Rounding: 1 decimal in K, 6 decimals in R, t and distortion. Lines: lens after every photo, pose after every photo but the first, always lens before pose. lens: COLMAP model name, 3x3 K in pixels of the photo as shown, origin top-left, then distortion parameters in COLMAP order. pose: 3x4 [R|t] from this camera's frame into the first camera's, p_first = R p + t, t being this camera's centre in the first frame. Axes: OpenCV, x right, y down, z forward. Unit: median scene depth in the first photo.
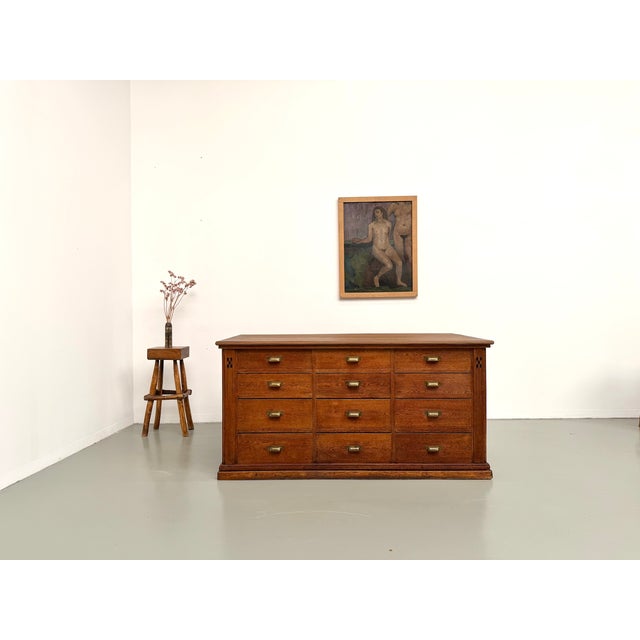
lens RADIAL K [[462.1, 0, 309.4], [0, 462.1, 307.7], [0, 0, 1]] dist [0.023816, -0.060757]
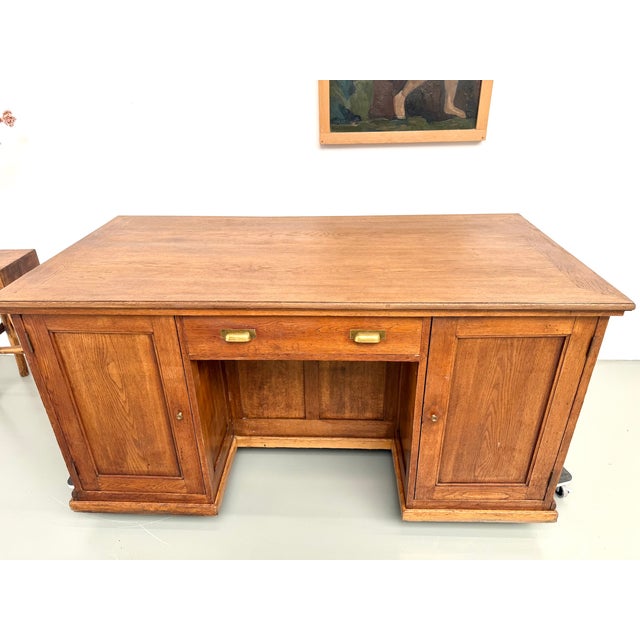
lens RADIAL K [[462.1, 0, 315.7], [0, 462.1, 324.7], [0, 0, 1]] dist [0.023816, -0.060757]
pose [[0.998832, 0.012622, -0.046645, 0.095581], [0.012007, 0.870188, 0.492573, -0.105328], [0.046807, -0.492558, 0.869020, 0.542623]]
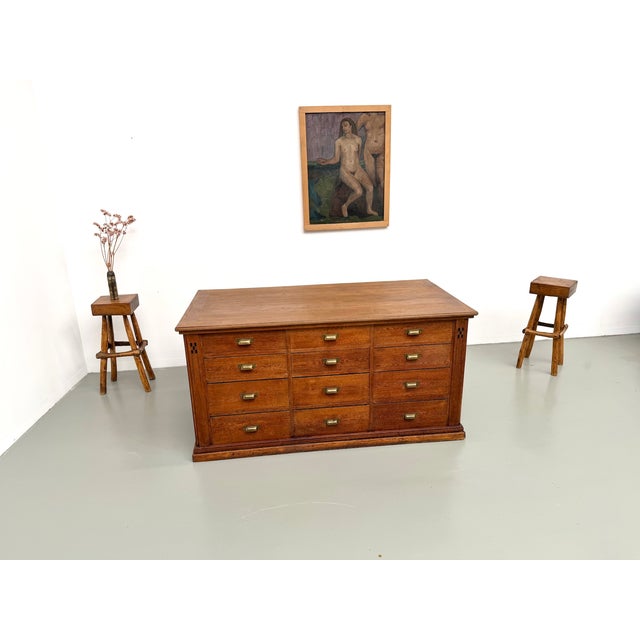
lens RADIAL K [[462.1, 0, 317.6], [0, 462.1, 324.3], [0, 0, 1]] dist [0.023816, -0.060757]
pose [[0.991374, -0.056420, 0.118301, -0.028082], [0.015504, 0.946749, 0.321598, -0.151780], [-0.130146, -0.316989, 0.939457, 0.105698]]
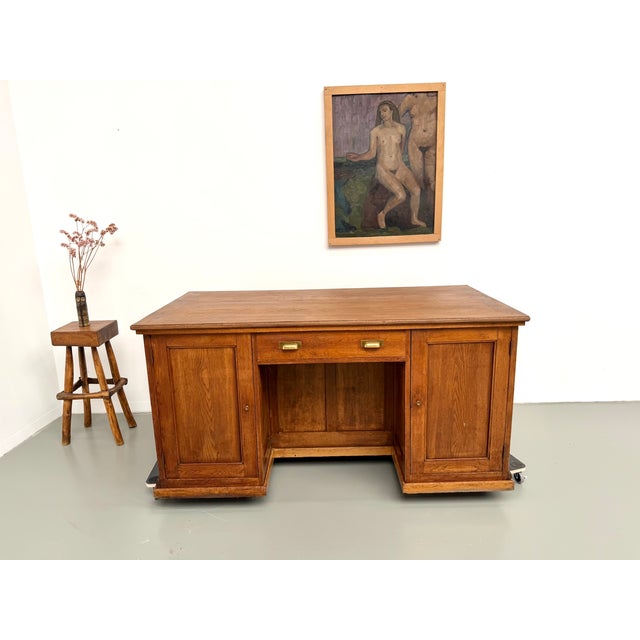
lens RADIAL K [[462.1, 0, 319.2], [0, 462.1, 321.1], [0, 0, 1]] dist [0.023816, -0.060757]
pose [[0.999802, -0.016357, -0.011320, 0.064355], [0.018666, 0.968183, 0.249546, -0.093688], [0.006878, -0.249708, 0.968297, 0.329769]]
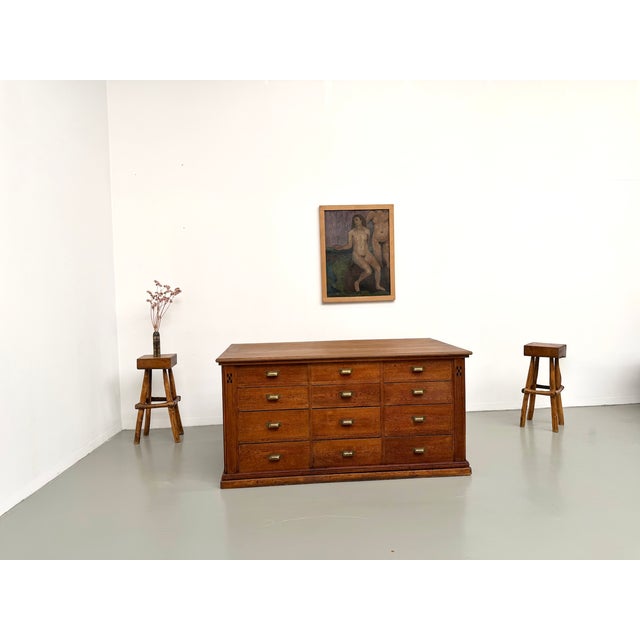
lens RADIAL K [[462.1, 0, 315.0], [0, 462.1, 305.5], [0, 0, 1]] dist [0.023816, -0.060757]
pose [[0.995324, -0.017827, 0.094934, -0.055454], [0.014233, 0.999161, 0.038411, -0.061075], [-0.095539, -0.036880, 0.994742, -0.041493]]
